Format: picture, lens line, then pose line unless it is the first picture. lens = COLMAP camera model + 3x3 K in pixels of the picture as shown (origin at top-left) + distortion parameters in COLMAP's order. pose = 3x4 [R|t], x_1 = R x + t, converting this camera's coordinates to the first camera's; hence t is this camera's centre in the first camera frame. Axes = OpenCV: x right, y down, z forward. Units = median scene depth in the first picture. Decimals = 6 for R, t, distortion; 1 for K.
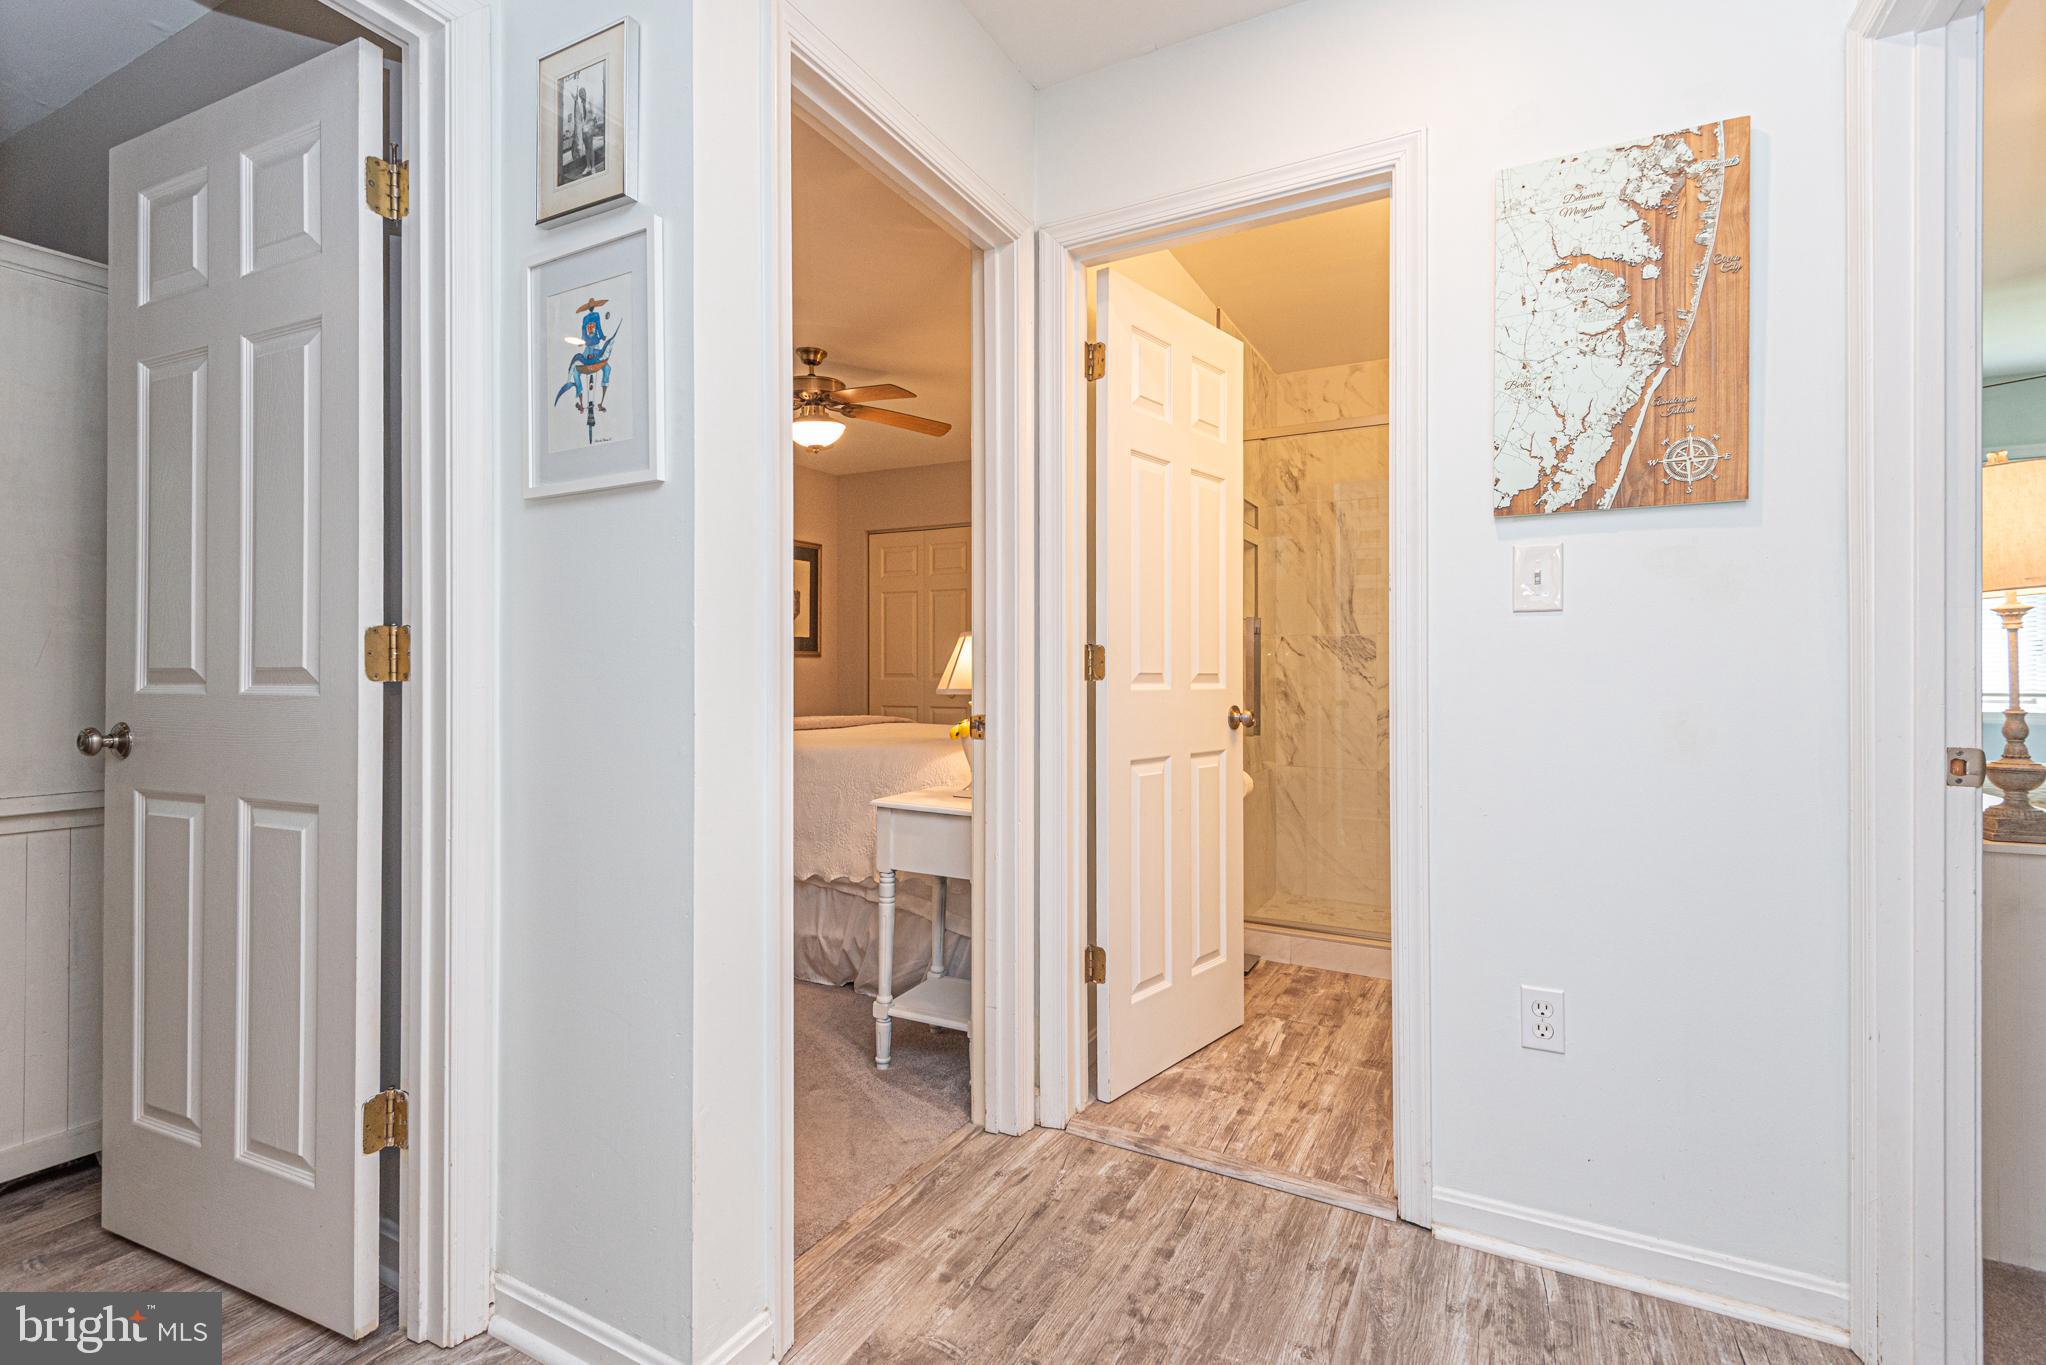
lens RADIAL K [[1031.3, 0, 1023.0], [0, 1031.3, 682.5], [0, 0, 1]] dist [0.015137, -0.000752]
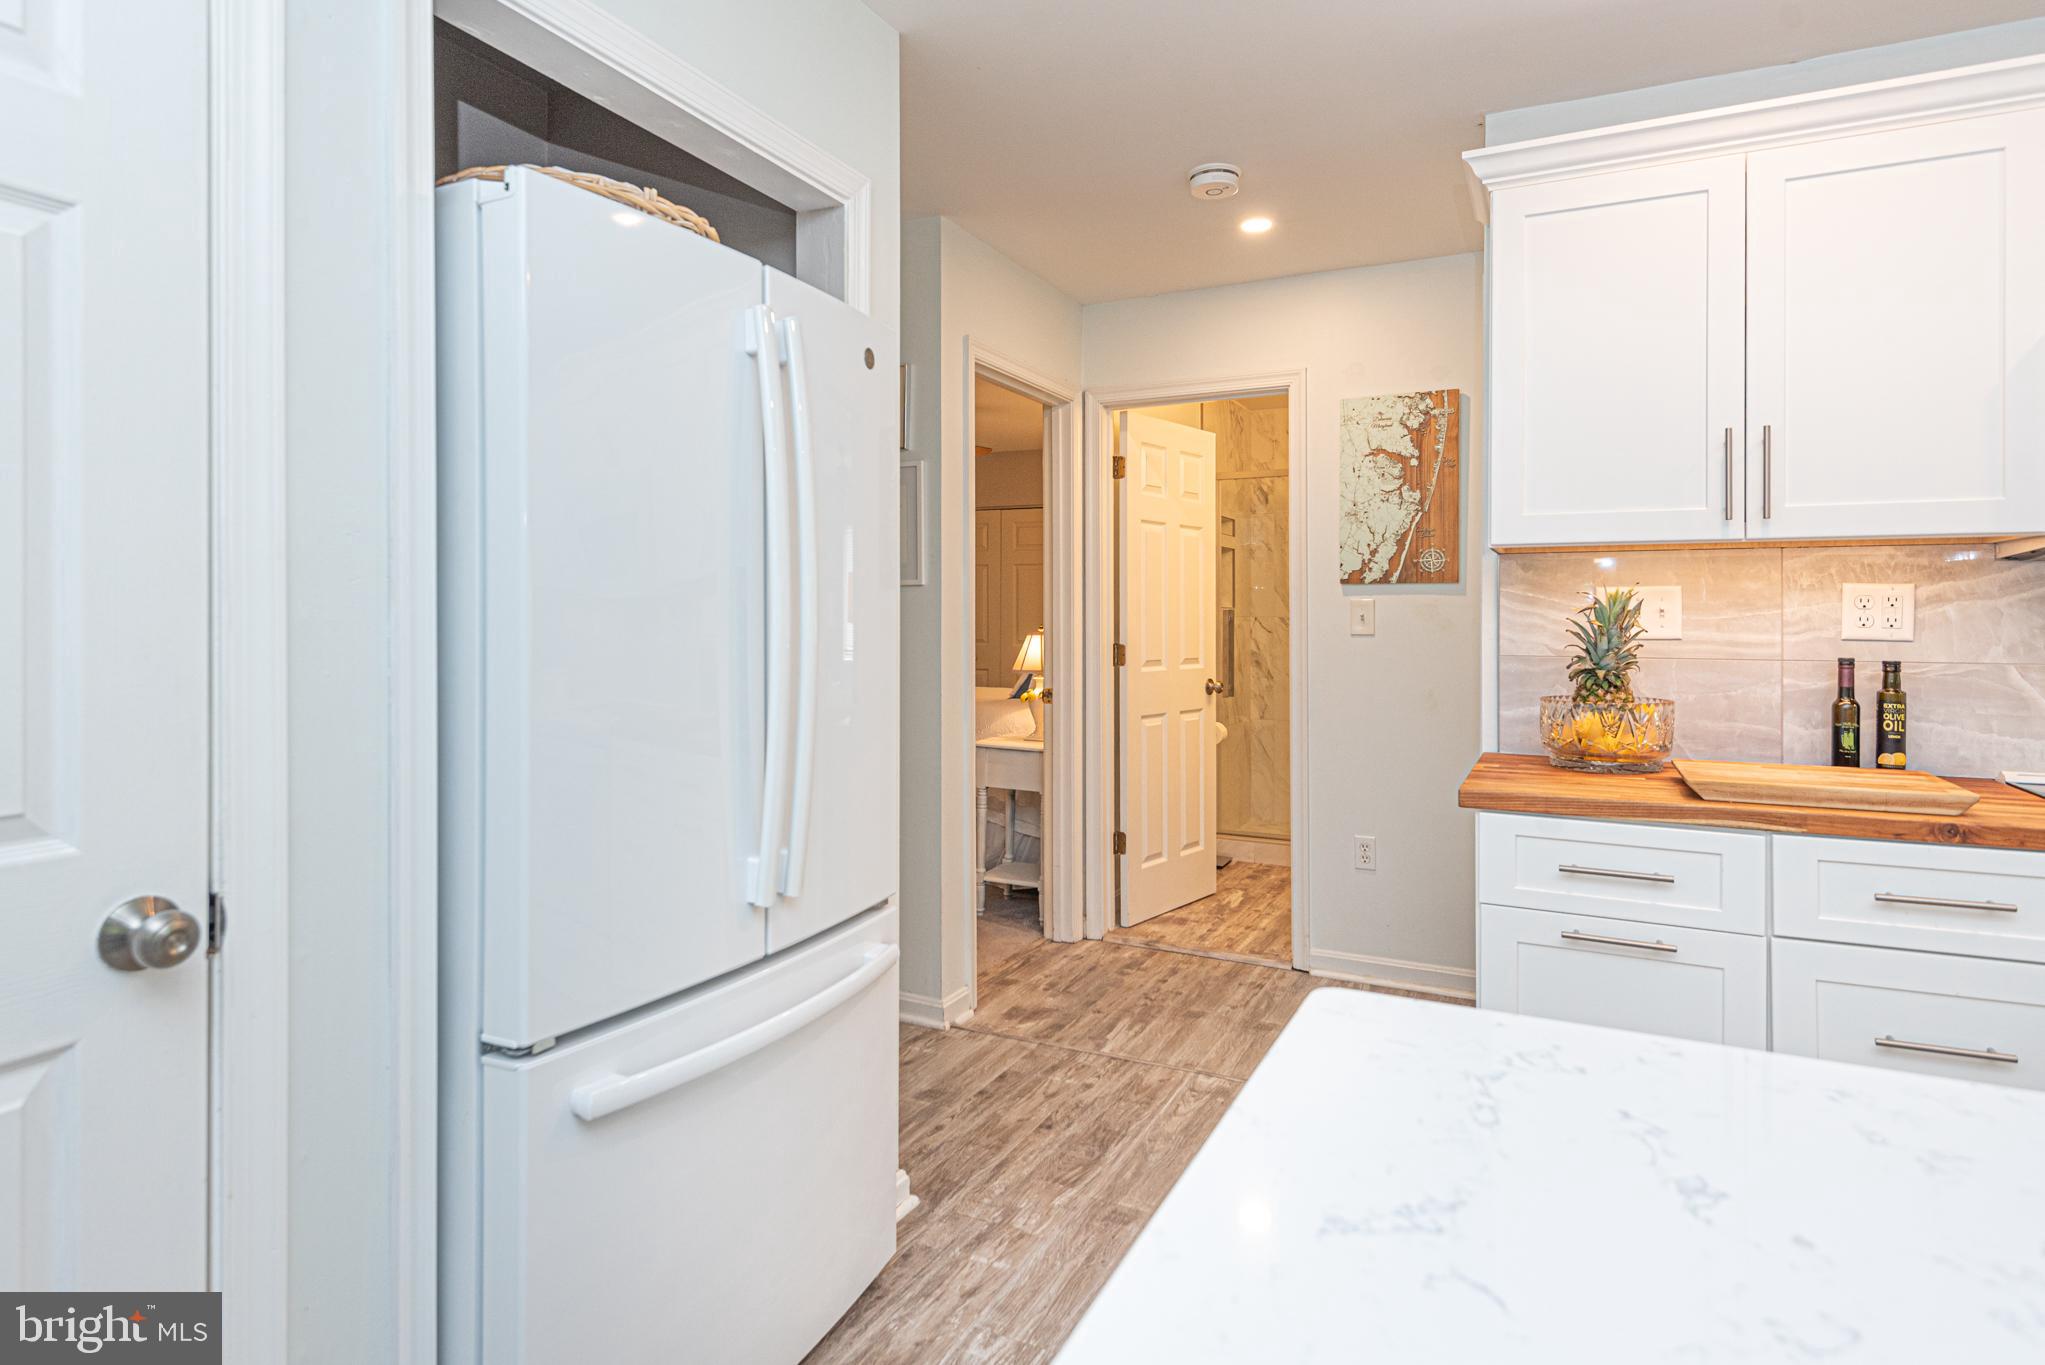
lens RADIAL K [[1096.4, 0, 1009.6], [0, 1096.4, 676.0], [0, 0, 1]] dist [0.033404, 0.000332]
pose [[0.999980, -0.005856, -0.002335, -0.105185], [0.005944, 0.999195, 0.039675, -0.060603], [0.002101, -0.039688, 0.999210, -0.769346]]
